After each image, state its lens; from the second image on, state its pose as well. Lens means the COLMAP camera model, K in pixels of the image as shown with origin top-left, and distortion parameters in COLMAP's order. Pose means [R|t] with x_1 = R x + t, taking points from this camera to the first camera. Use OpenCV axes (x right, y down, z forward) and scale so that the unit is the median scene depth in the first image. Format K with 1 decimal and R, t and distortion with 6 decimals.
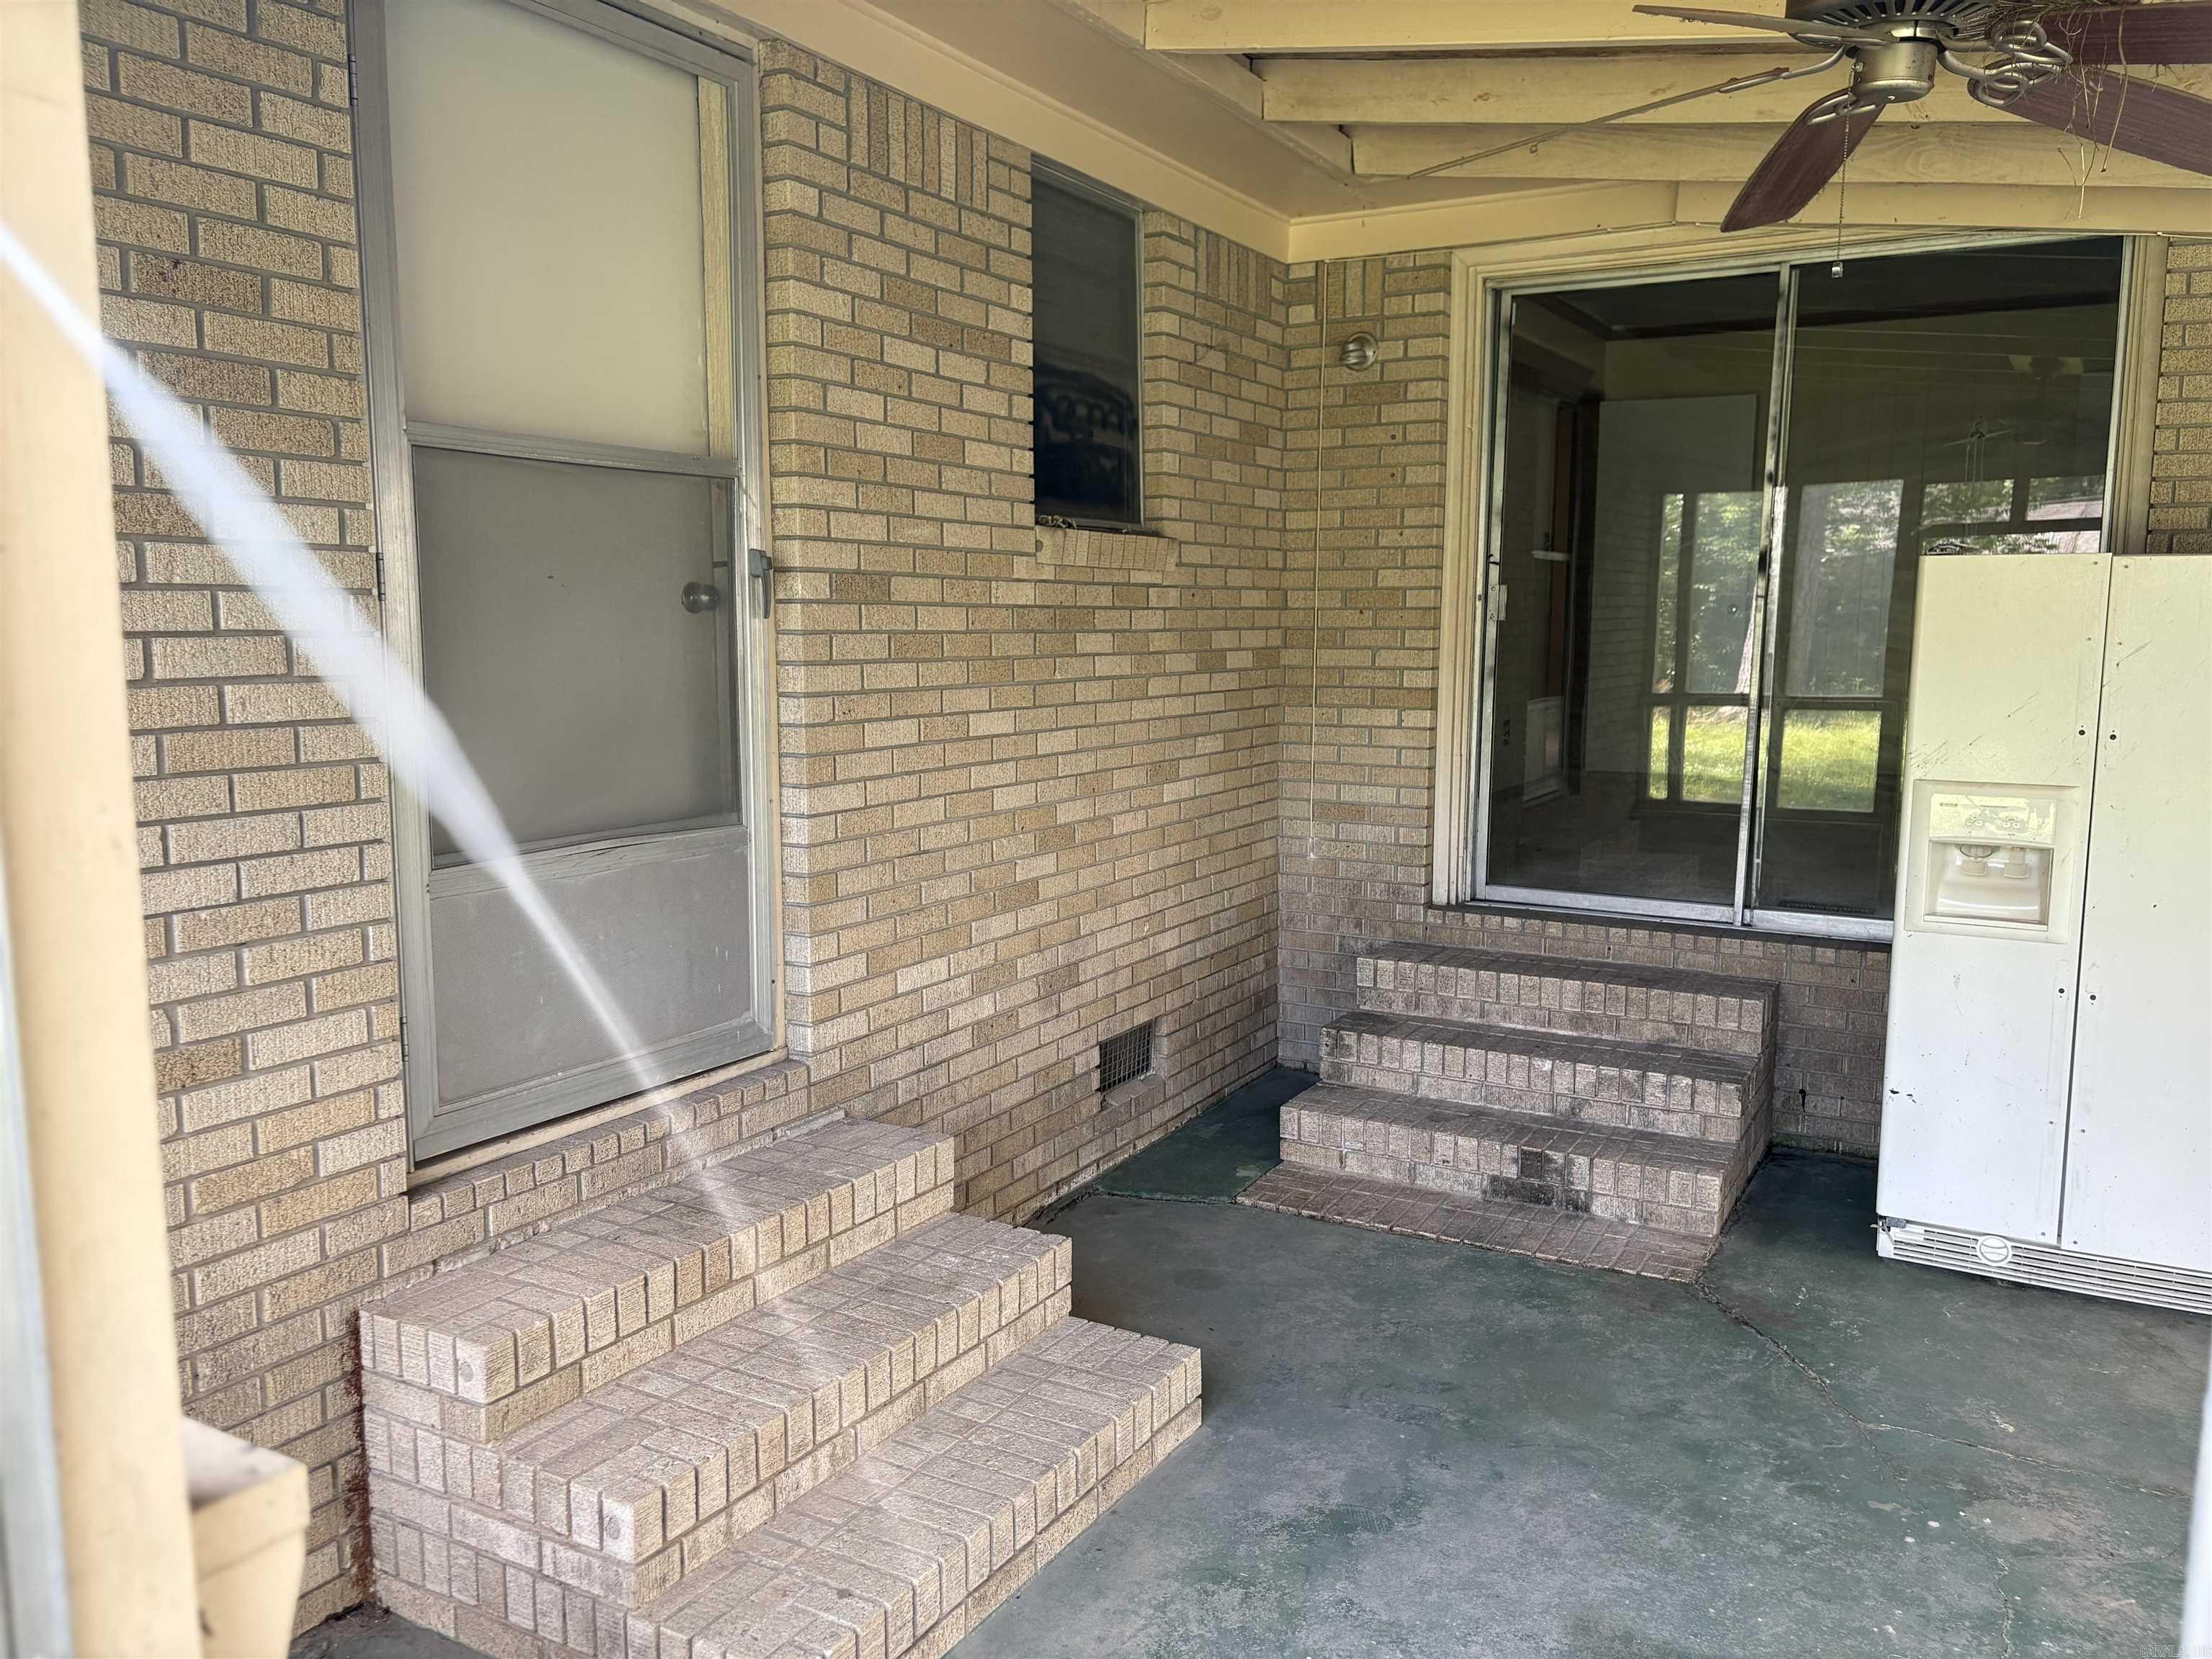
lens RADIAL K [[1669.1, 0, 1140.6], [0, 1669.1, 829.6], [0, 0, 1]] dist [0.066248, -0.070735]
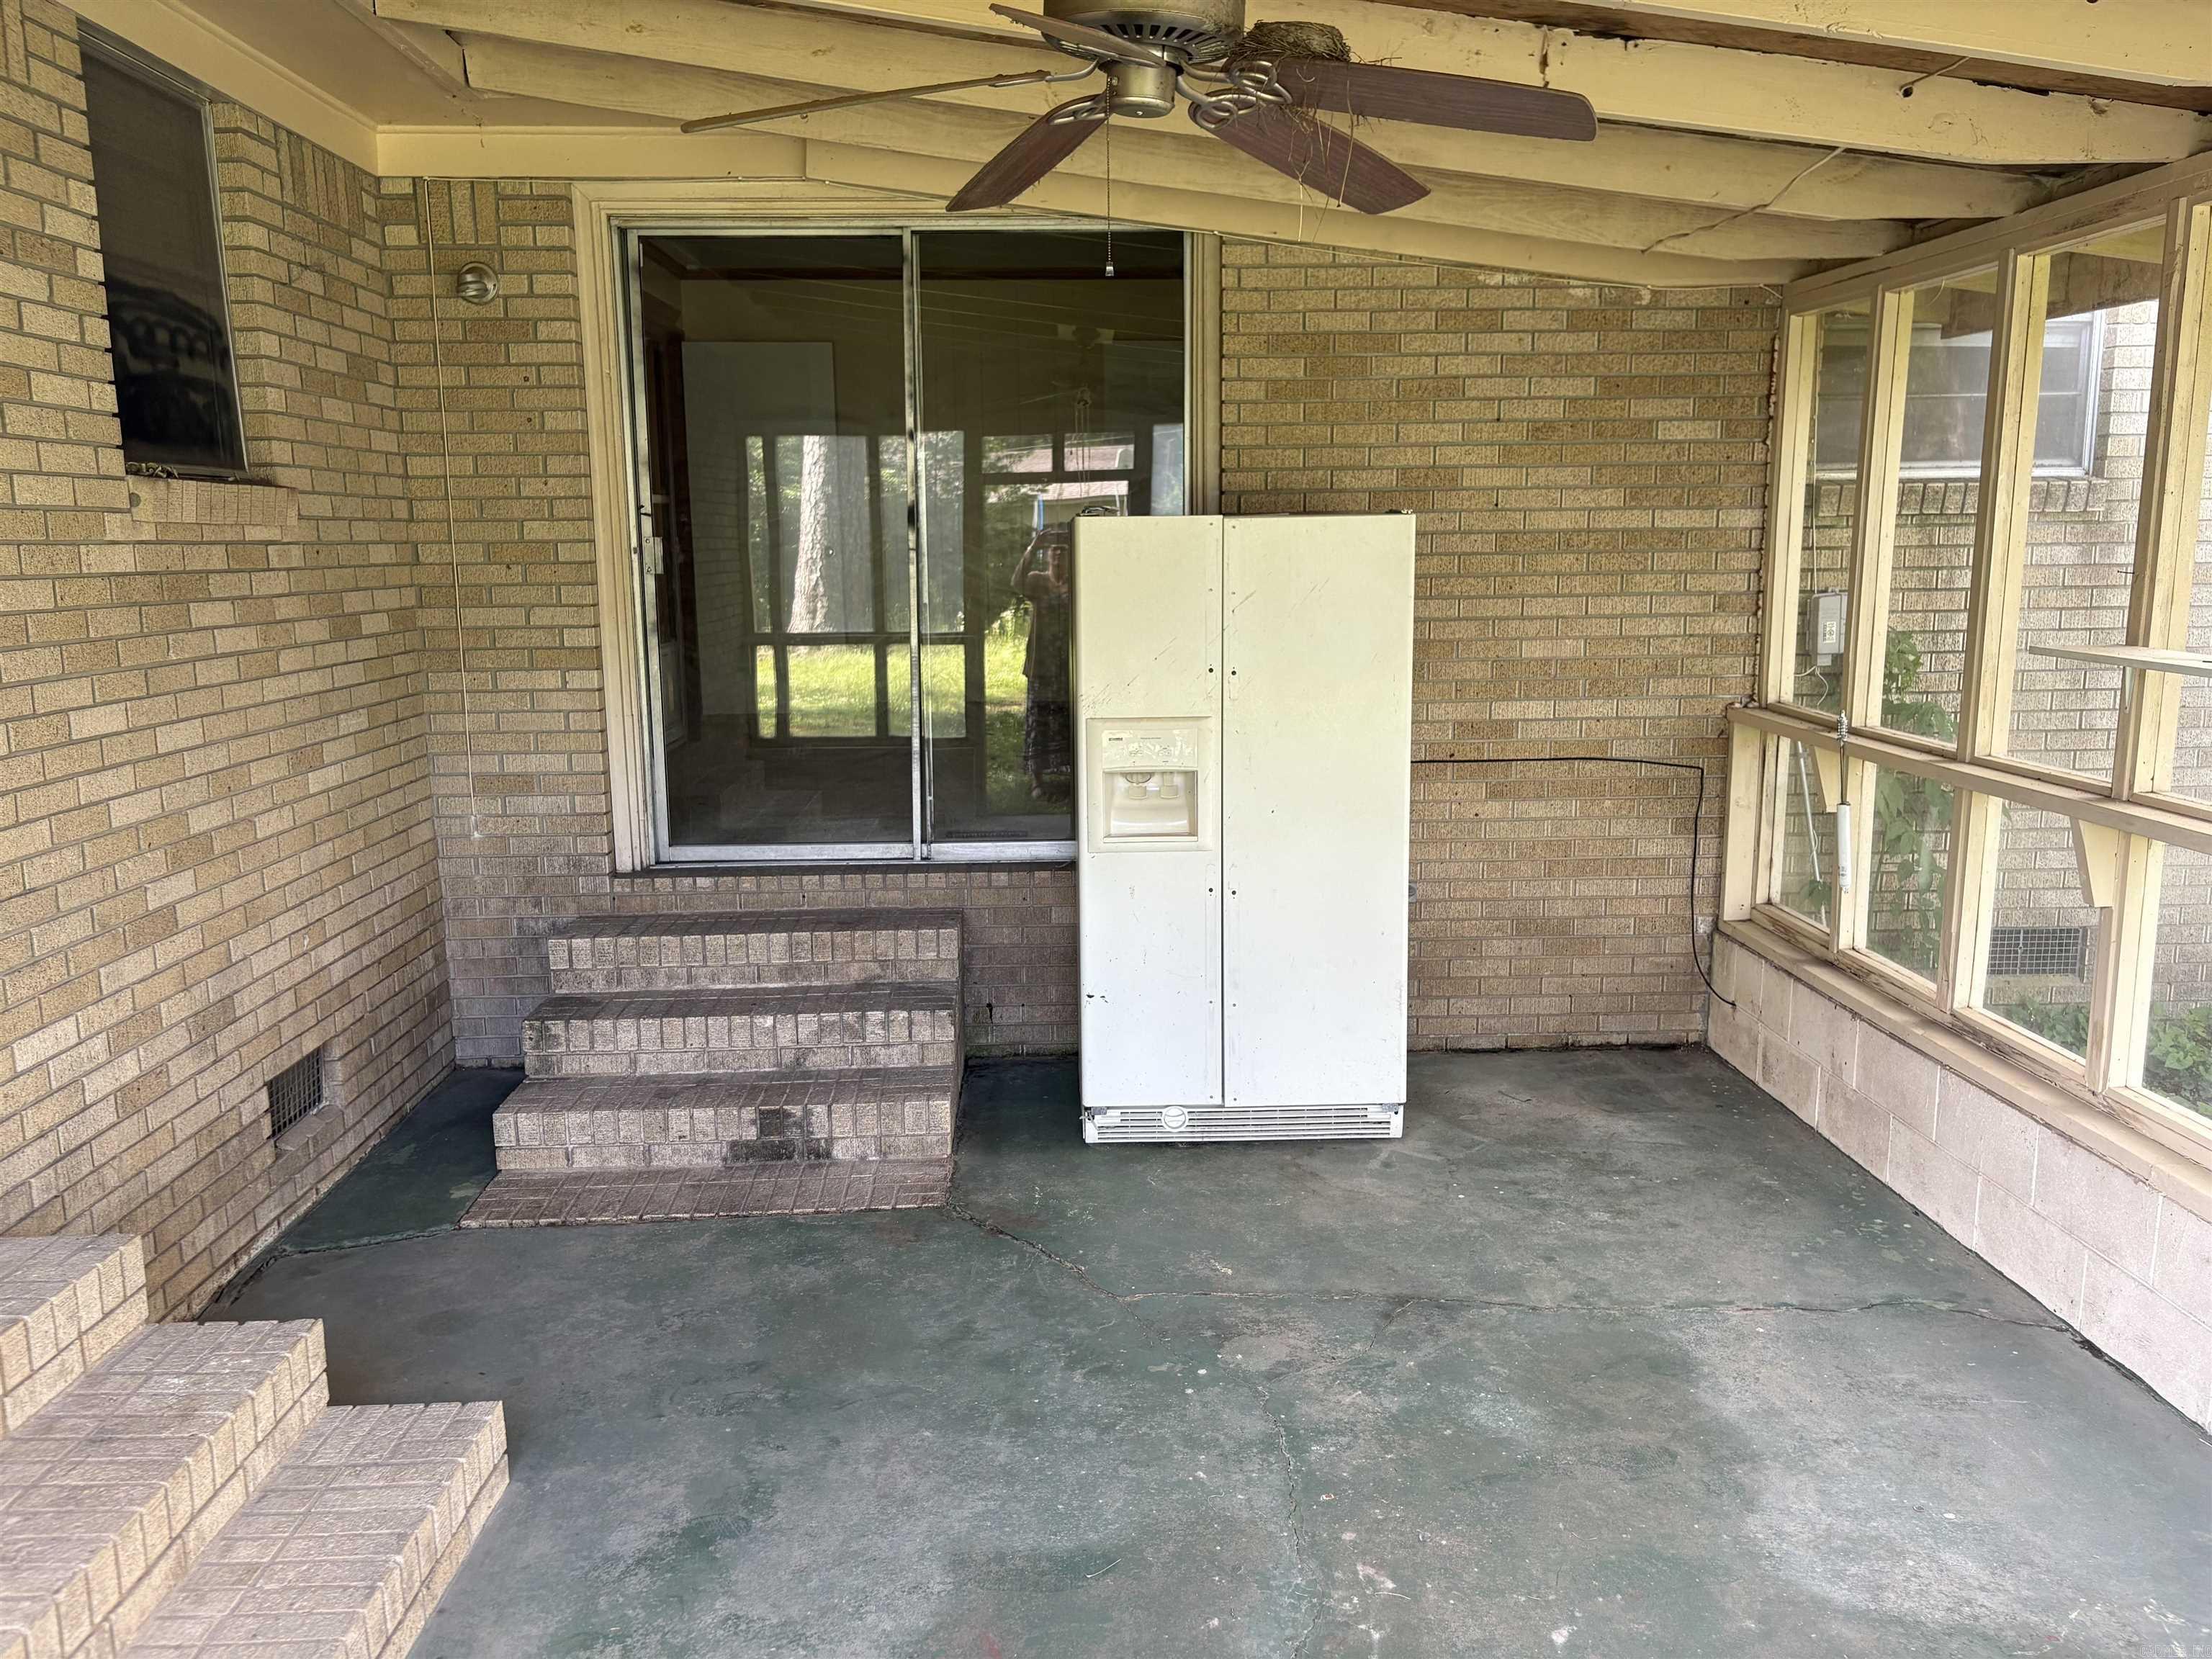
lens RADIAL K [[1669.1, 0, 1107.4], [0, 1669.1, 821.1], [0, 0, 1]] dist [0.066248, -0.070735]
pose [[0.856232, -0.099494, 0.506920, -0.090023], [0.081222, 0.995001, 0.058101, -0.023059], [-0.510167, -0.008575, 0.860033, 0.039502]]
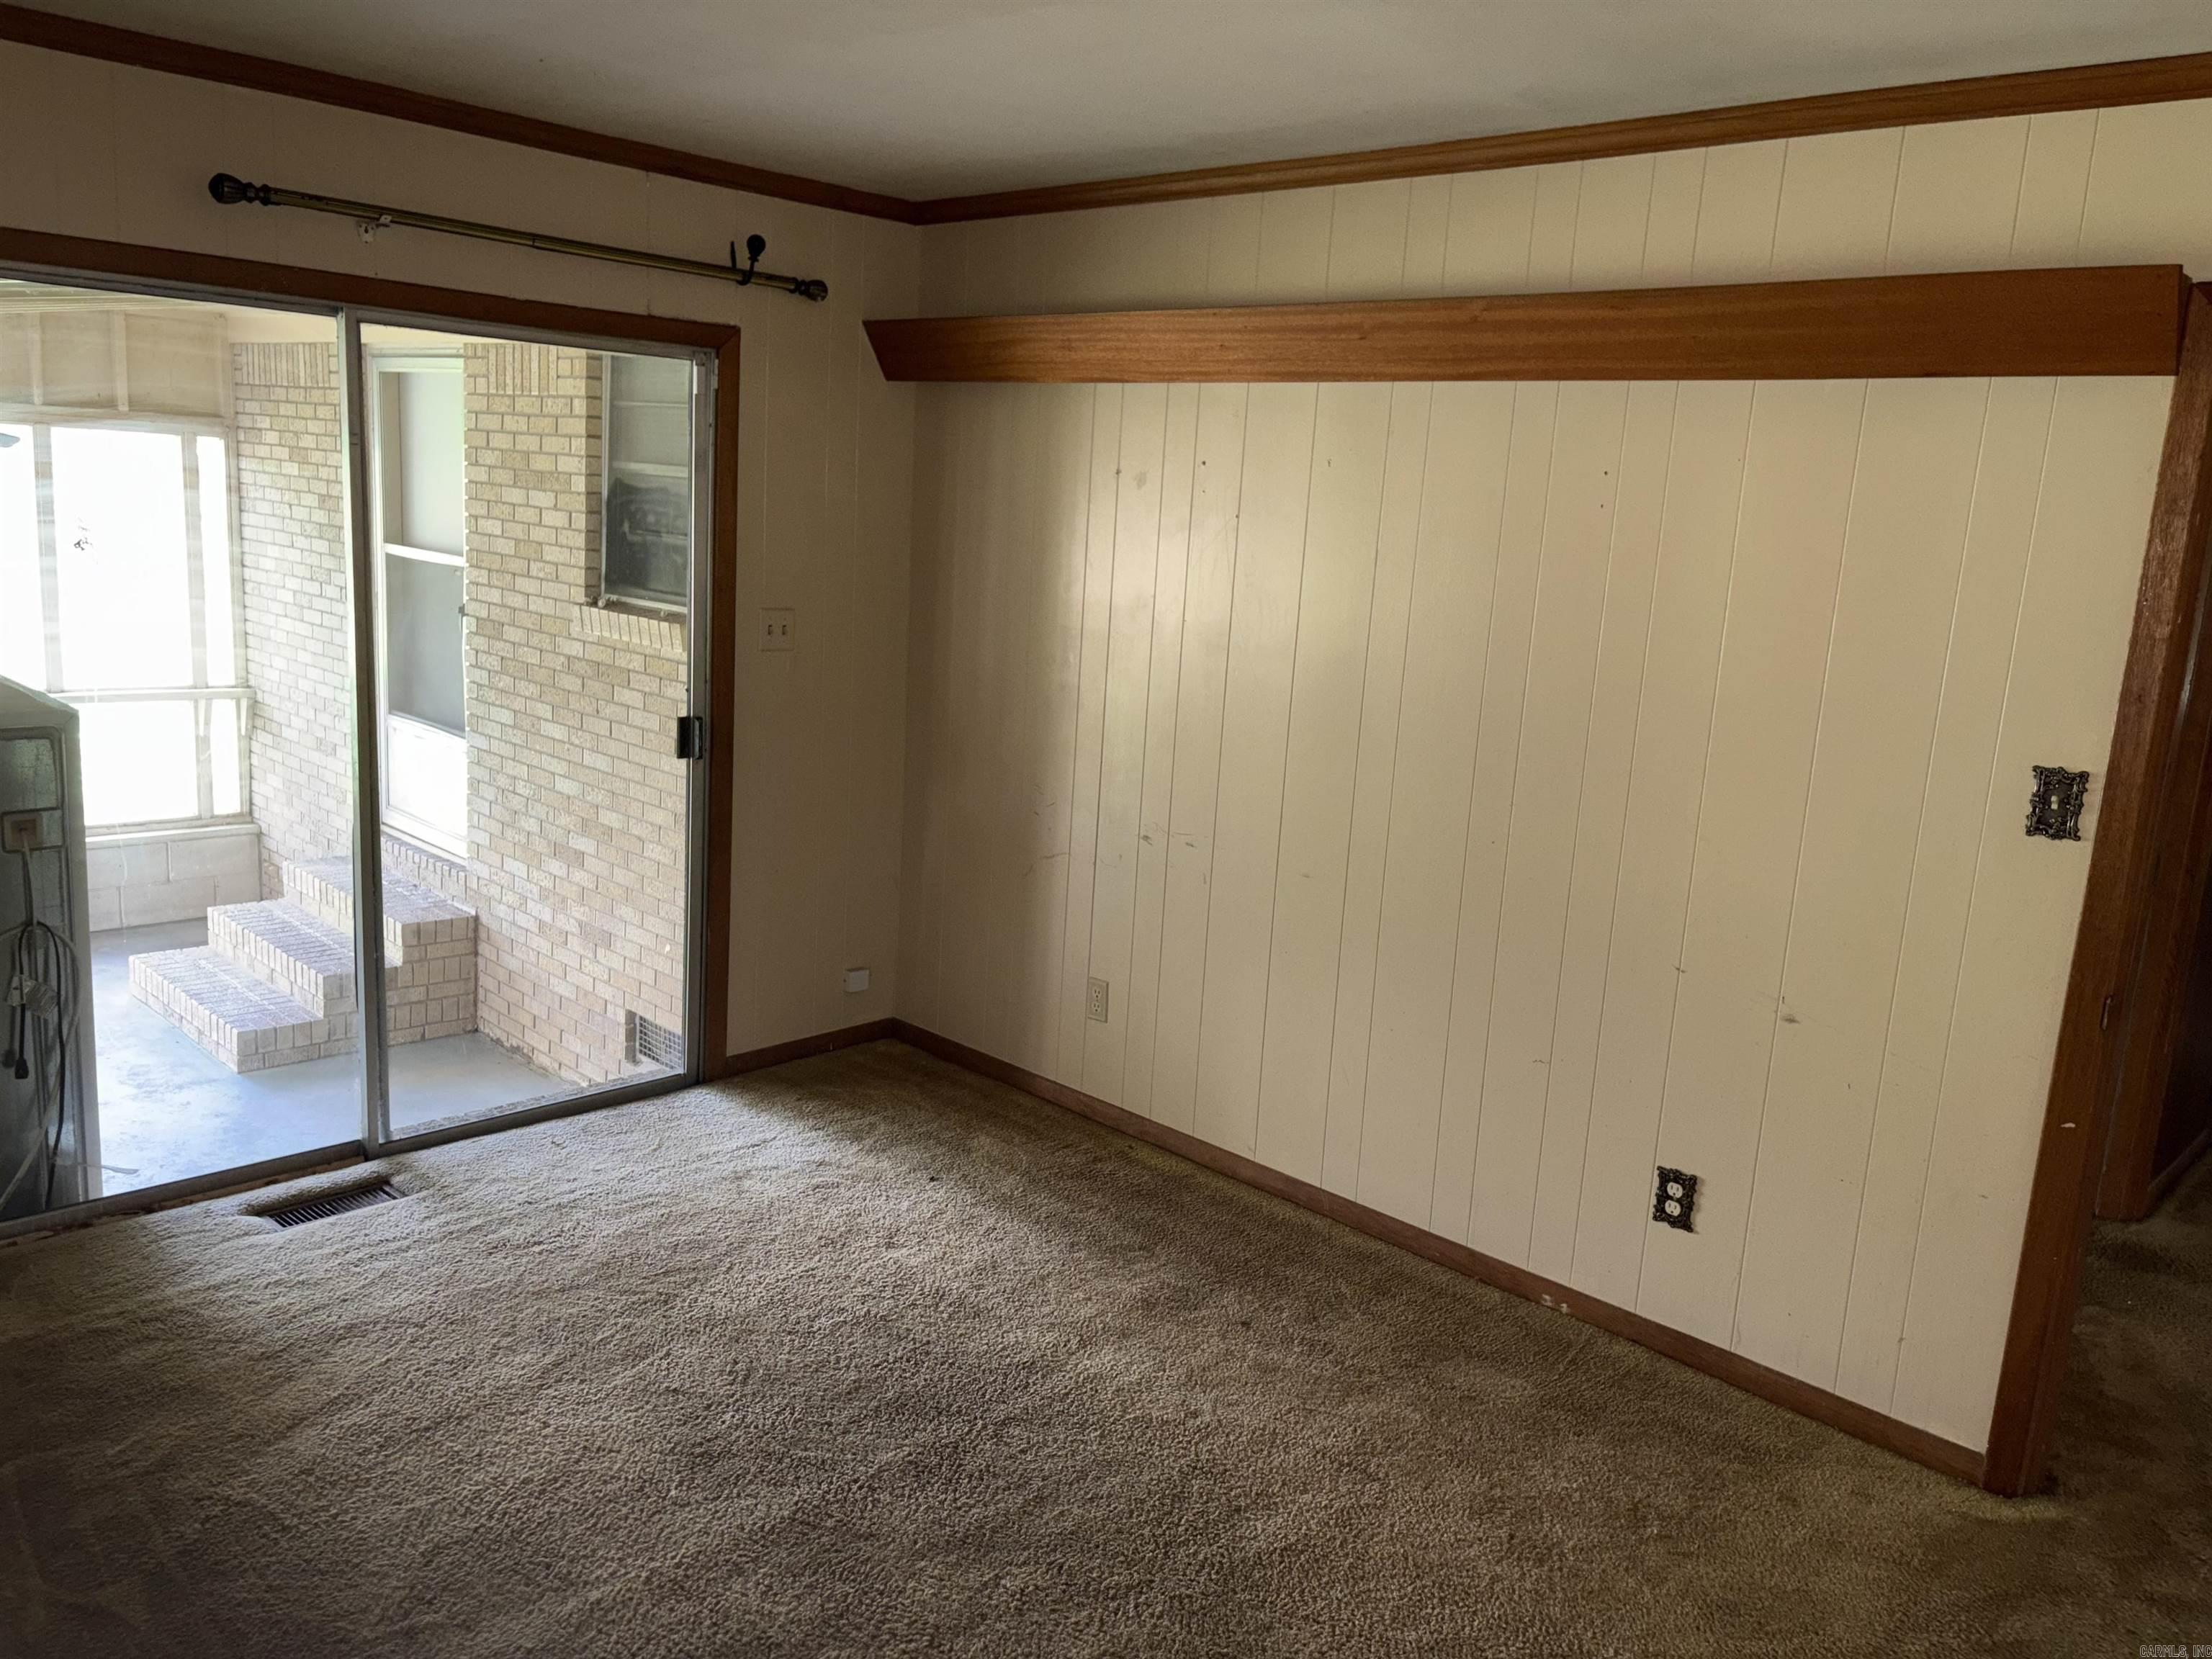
lens RADIAL K [[1669.1, 0, 1108.0], [0, 1669.1, 829.4], [0, 0, 1]] dist [0.066248, -0.070735]
pose [[-0.253470, 0.154230, -0.954969, 1.216741], [-0.204189, 0.956434, 0.208662, -0.387818], [0.945547, 0.247884, -0.210935, 1.778151]]
